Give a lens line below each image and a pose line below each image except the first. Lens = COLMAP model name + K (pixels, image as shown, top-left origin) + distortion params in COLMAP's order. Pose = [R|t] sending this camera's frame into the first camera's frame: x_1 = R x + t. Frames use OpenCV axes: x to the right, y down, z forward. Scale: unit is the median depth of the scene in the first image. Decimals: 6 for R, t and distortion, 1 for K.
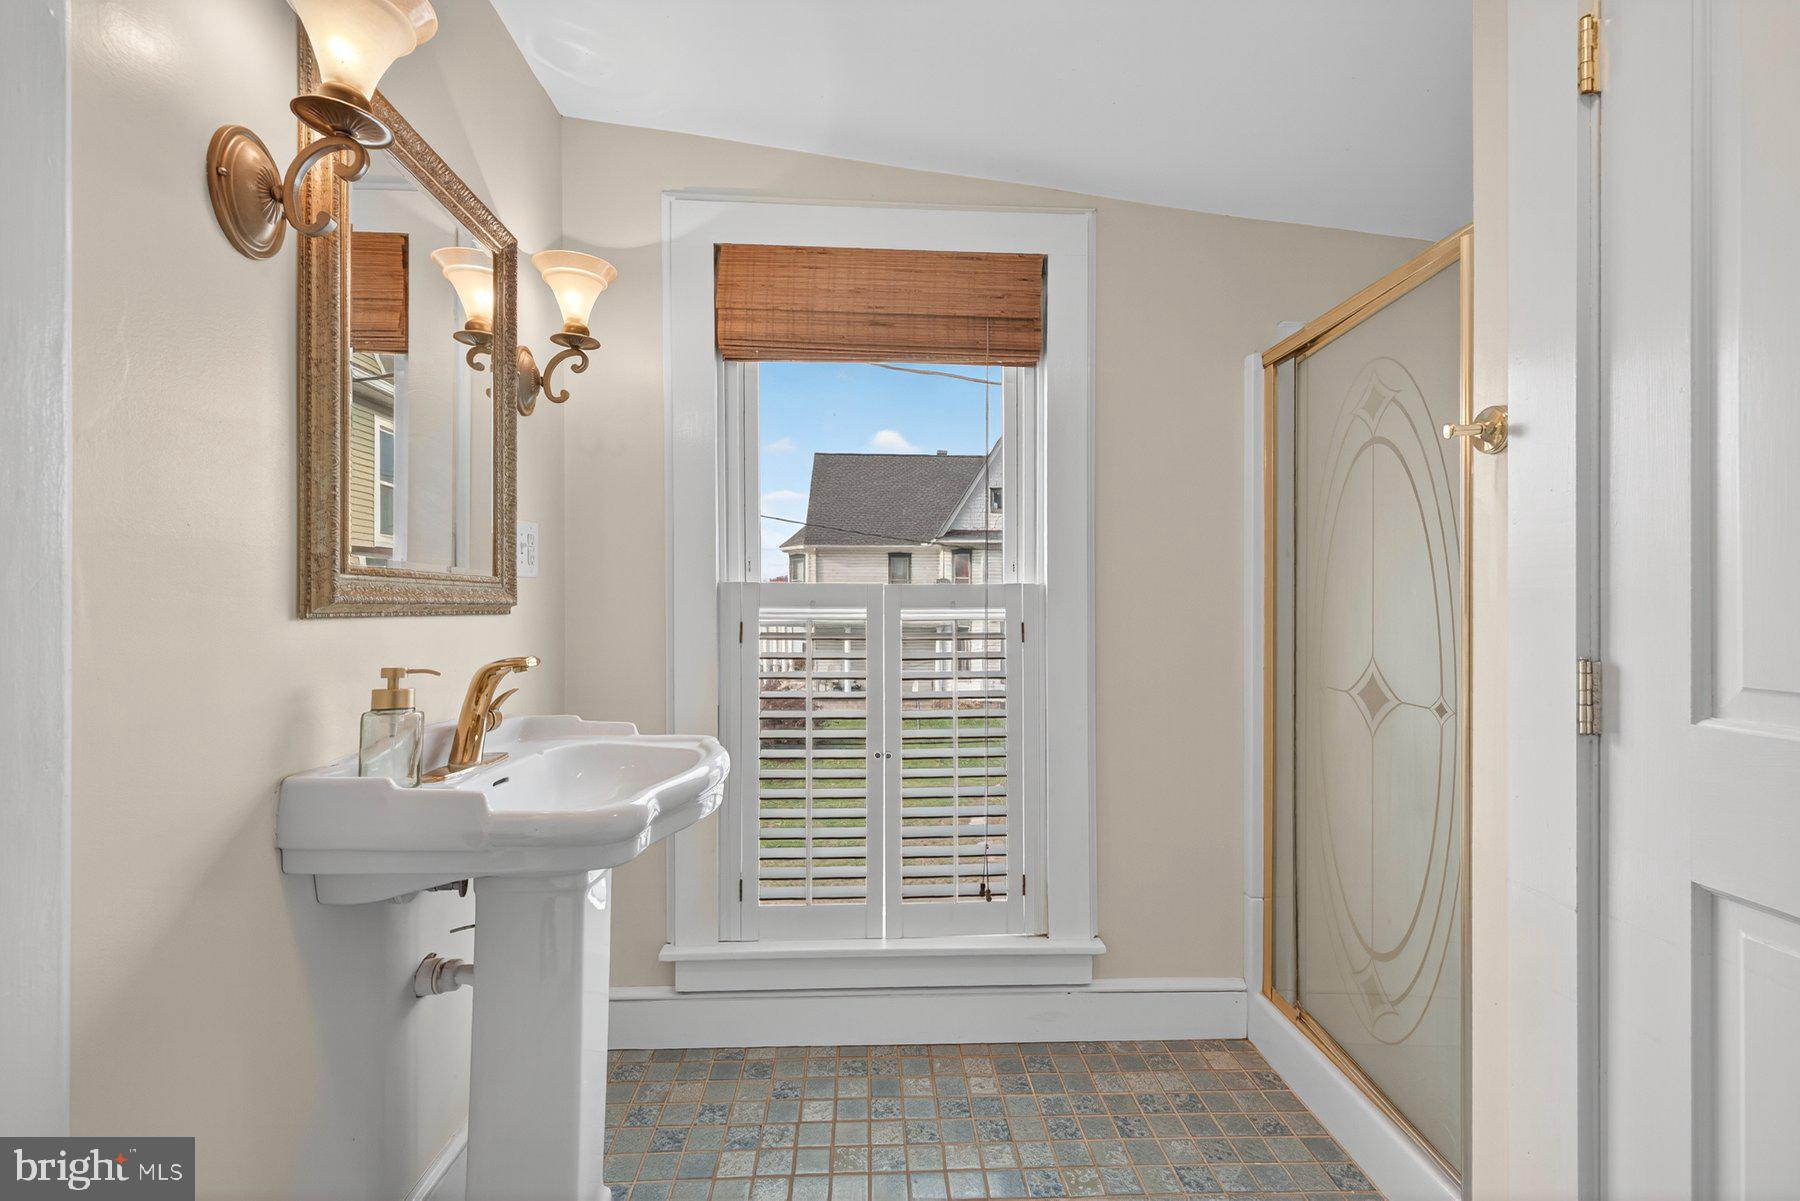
lens RADIAL K [[751.6, 0, 901.5], [0, 751.6, 609.7], [0, 0, 1]] dist [0.002359, -0.000144]
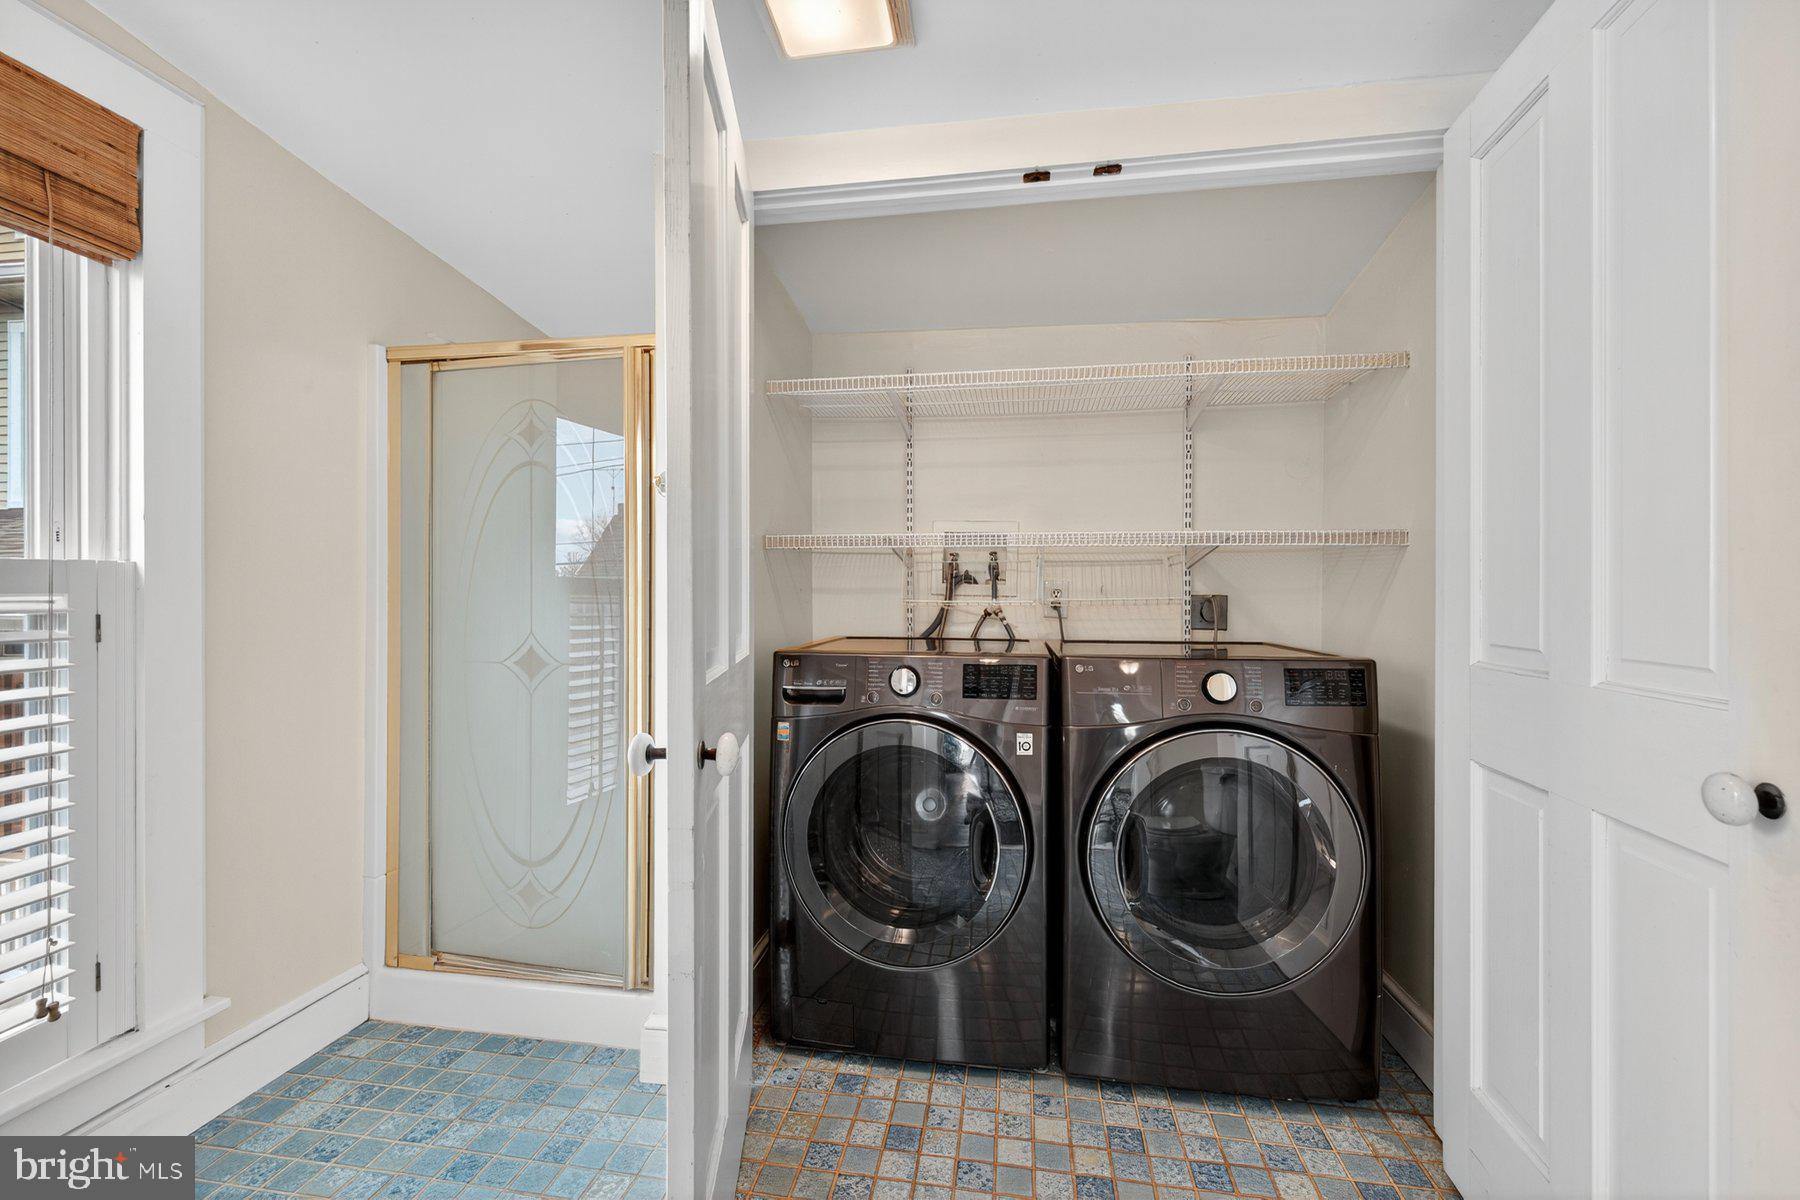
lens RADIAL K [[751.6, 0, 891.7], [0, 751.6, 595.1], [0, 0, 1]] dist [0.002359, -0.000144]
pose [[0.210431, -0.001386, 0.977608, -0.402774], [-0.000542, 0.999999, 0.001534, -0.002663], [-0.977609, -0.000853, 0.210430, 0.104593]]
